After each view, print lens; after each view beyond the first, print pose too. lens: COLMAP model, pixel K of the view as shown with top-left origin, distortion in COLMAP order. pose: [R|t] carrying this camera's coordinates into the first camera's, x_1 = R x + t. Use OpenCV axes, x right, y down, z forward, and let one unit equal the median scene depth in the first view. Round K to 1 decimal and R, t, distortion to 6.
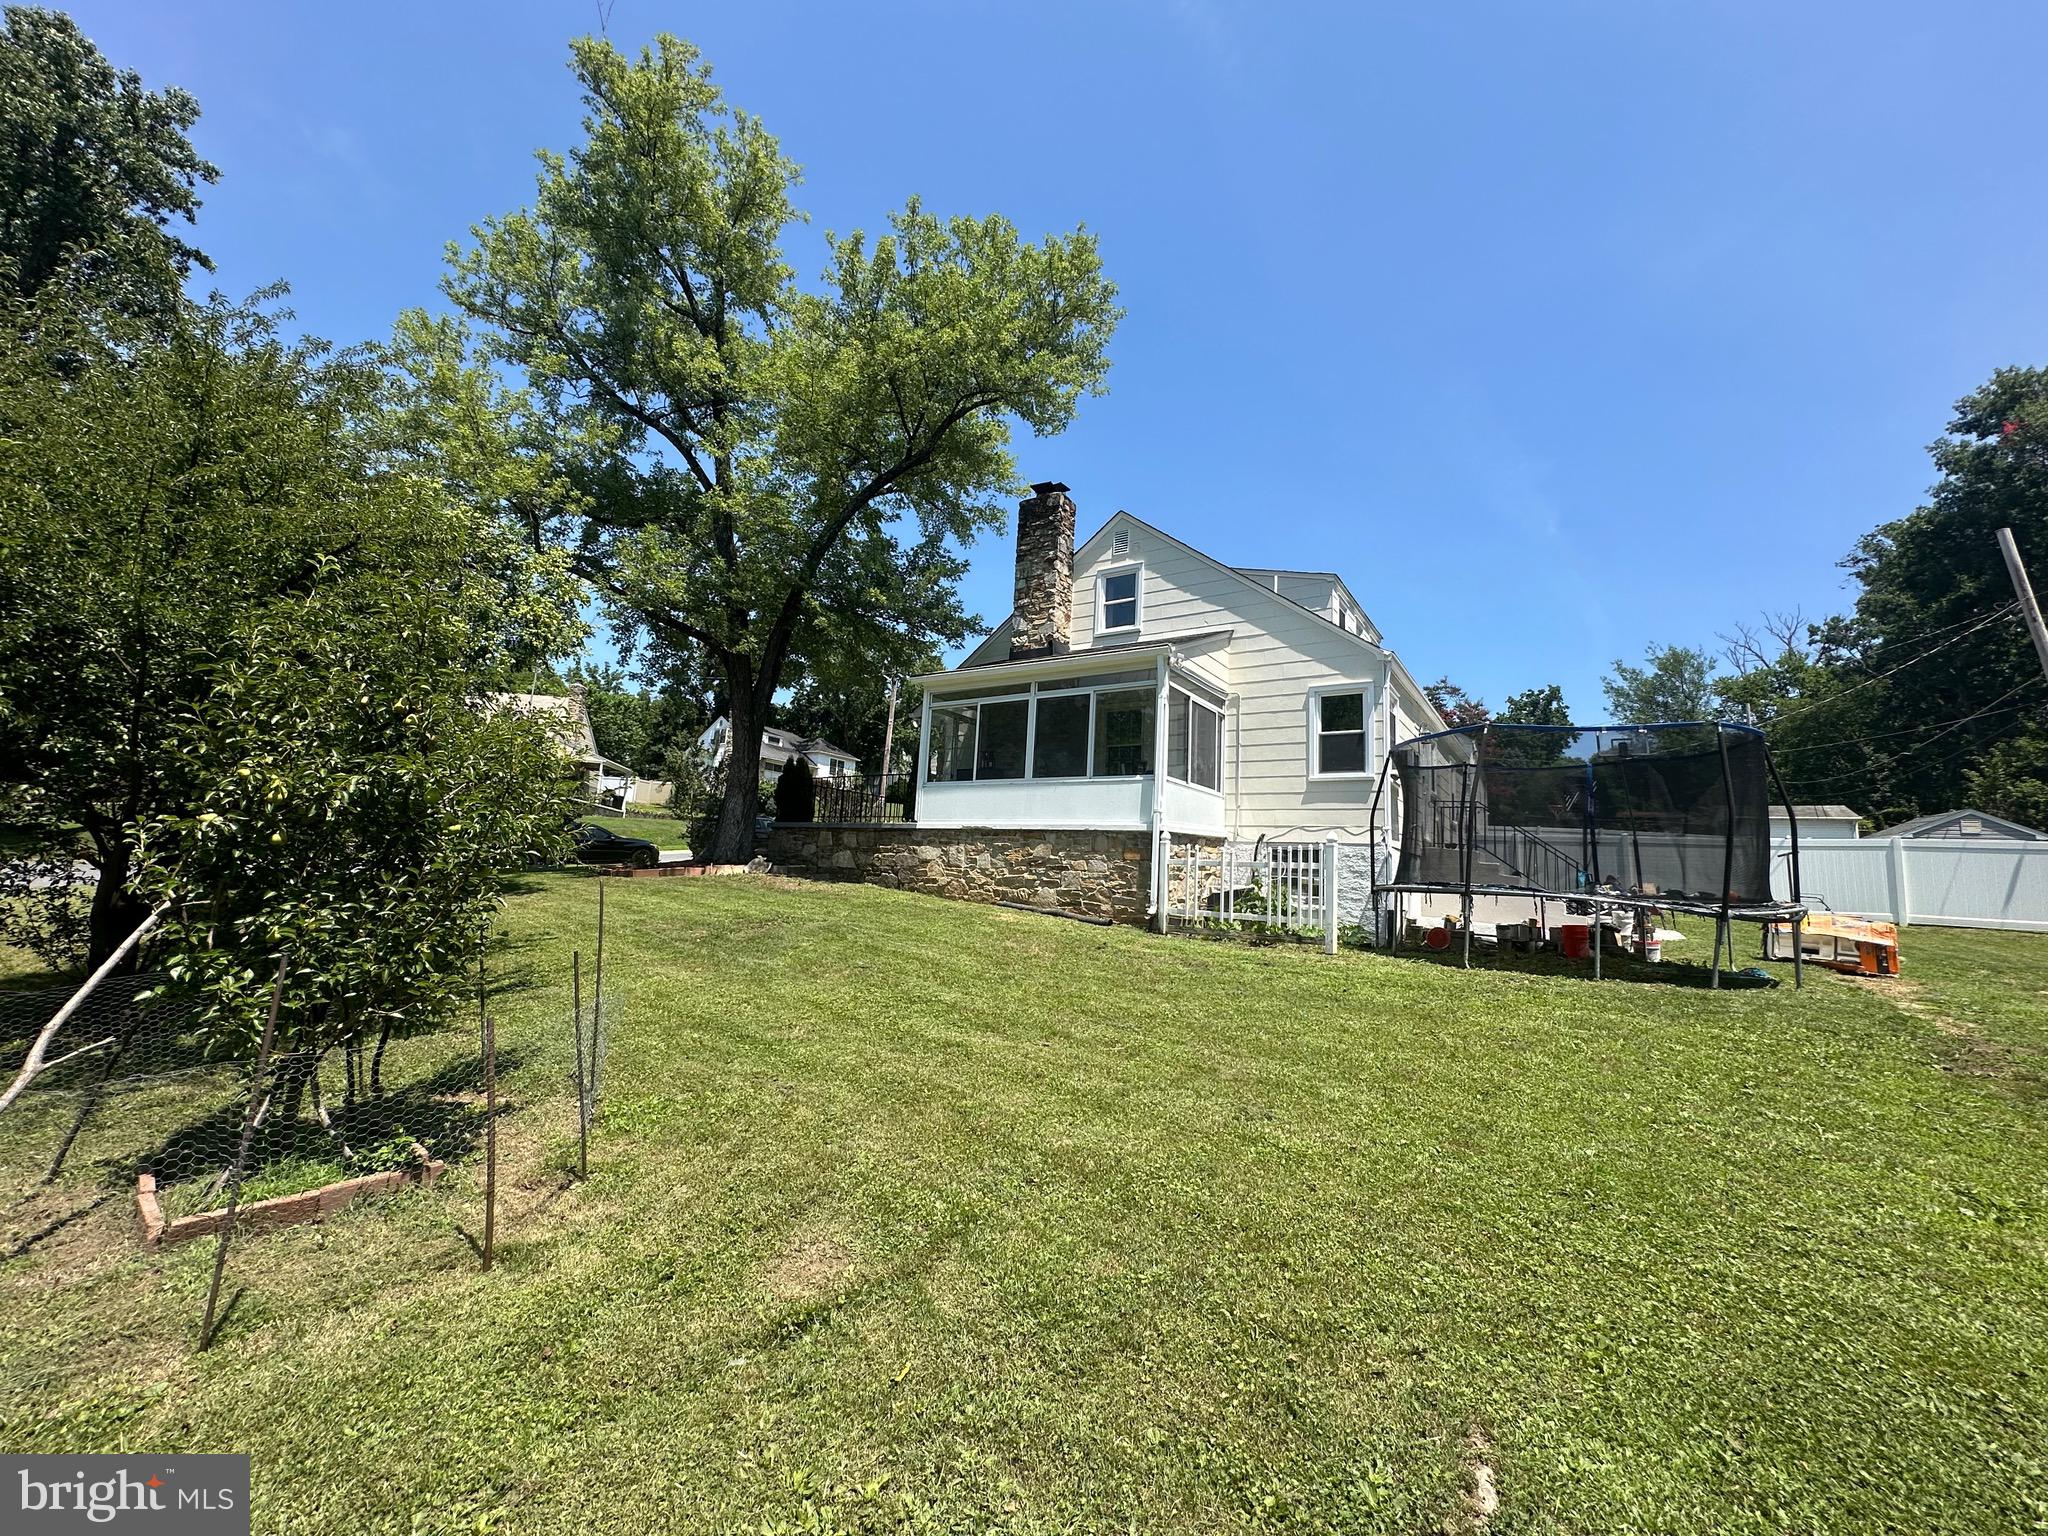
lens RADIAL K [[815.1, 0, 1021.6], [0, 815.1, 768.2], [0, 0, 1]] dist [0.000161, 0.000485]
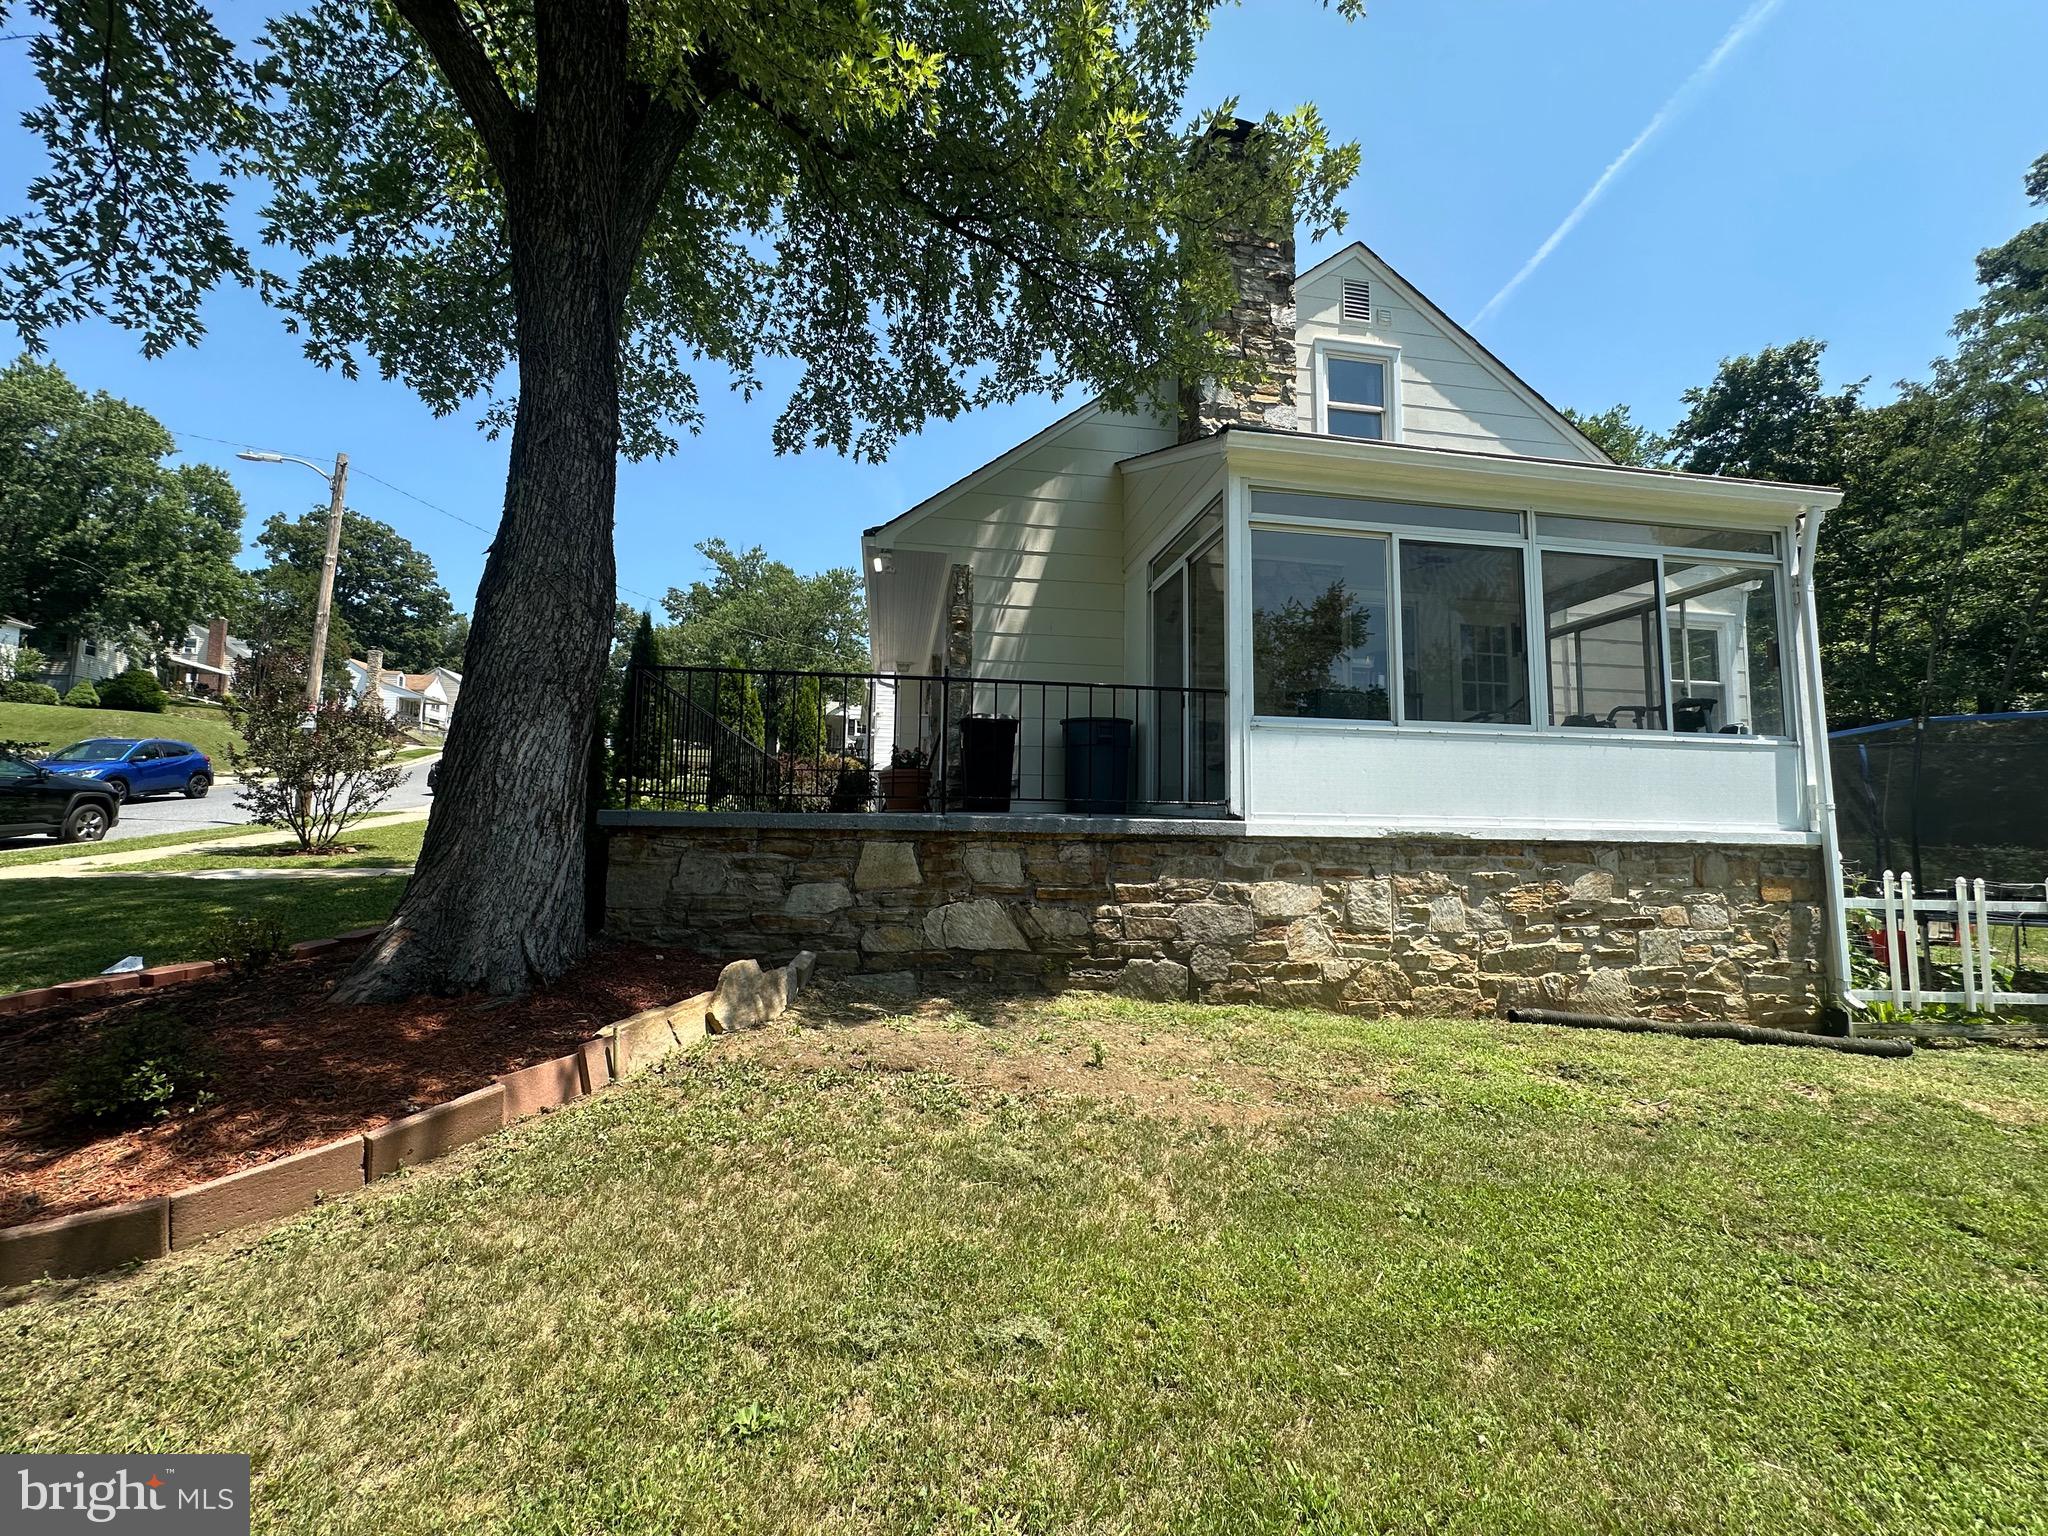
lens RADIAL K [[815.1, 0, 1021.6], [0, 815.1, 768.2], [0, 0, 1]] dist [0.000161, 0.000485]
pose [[0.726875, 0.013126, 0.686644, -0.479789], [-0.071333, 0.995852, 0.056476, 0.029379], [-0.683055, -0.090031, 0.724797, 0.824065]]
